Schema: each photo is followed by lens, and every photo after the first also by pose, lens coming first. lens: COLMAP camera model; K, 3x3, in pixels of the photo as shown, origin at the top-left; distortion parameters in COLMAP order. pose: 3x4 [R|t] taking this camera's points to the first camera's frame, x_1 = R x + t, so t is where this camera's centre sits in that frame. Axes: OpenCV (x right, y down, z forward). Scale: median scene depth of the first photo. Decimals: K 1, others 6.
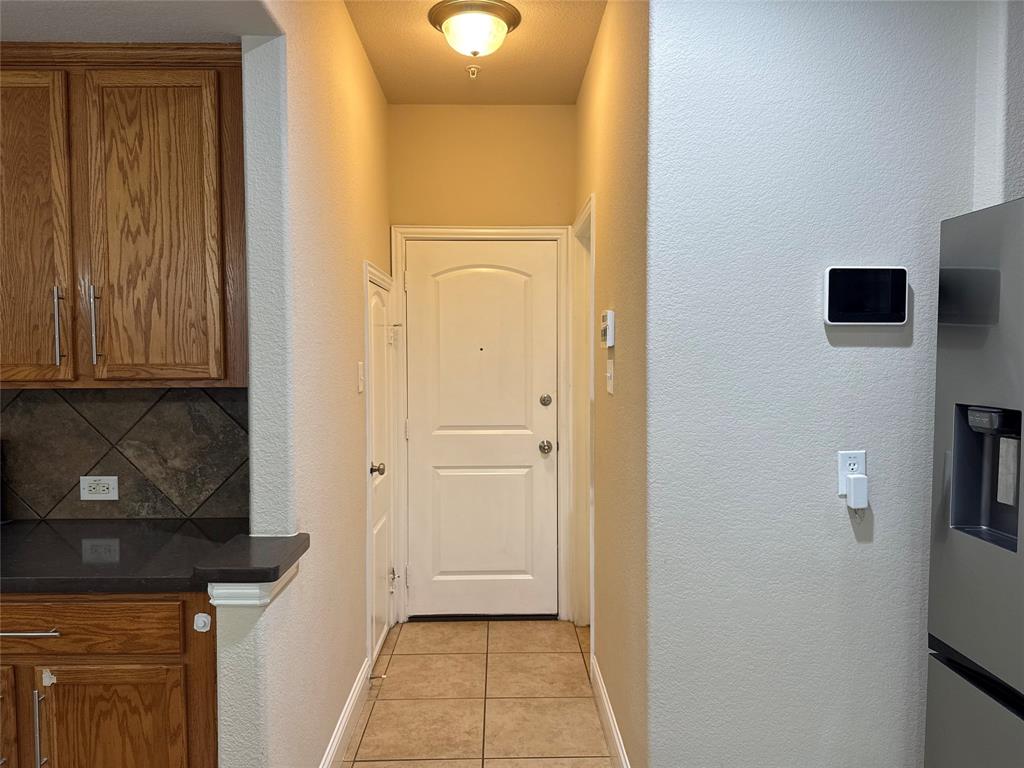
lens RADIAL K [[705.0, 0, 512.4], [0, 705.0, 390.6], [0, 0, 1]] dist [-0.007706, -0.003240]
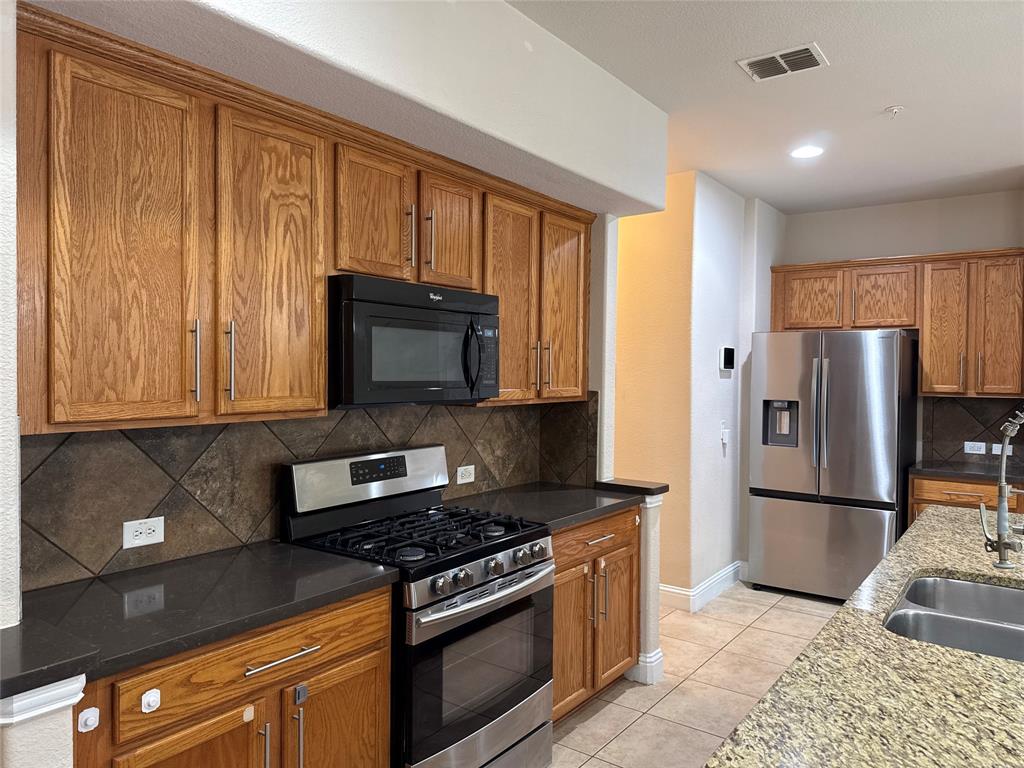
lens RADIAL K [[719.7, 0, 513.7], [0, 719.7, 383.3], [0, 0, 1]] dist [0.070356, -0.102726]
pose [[0.606766, -0.005916, 0.794858, -1.971317], [0.021312, 0.999734, -0.008828, -0.037908], [-0.794595, 0.022297, 0.606731, 0.032129]]
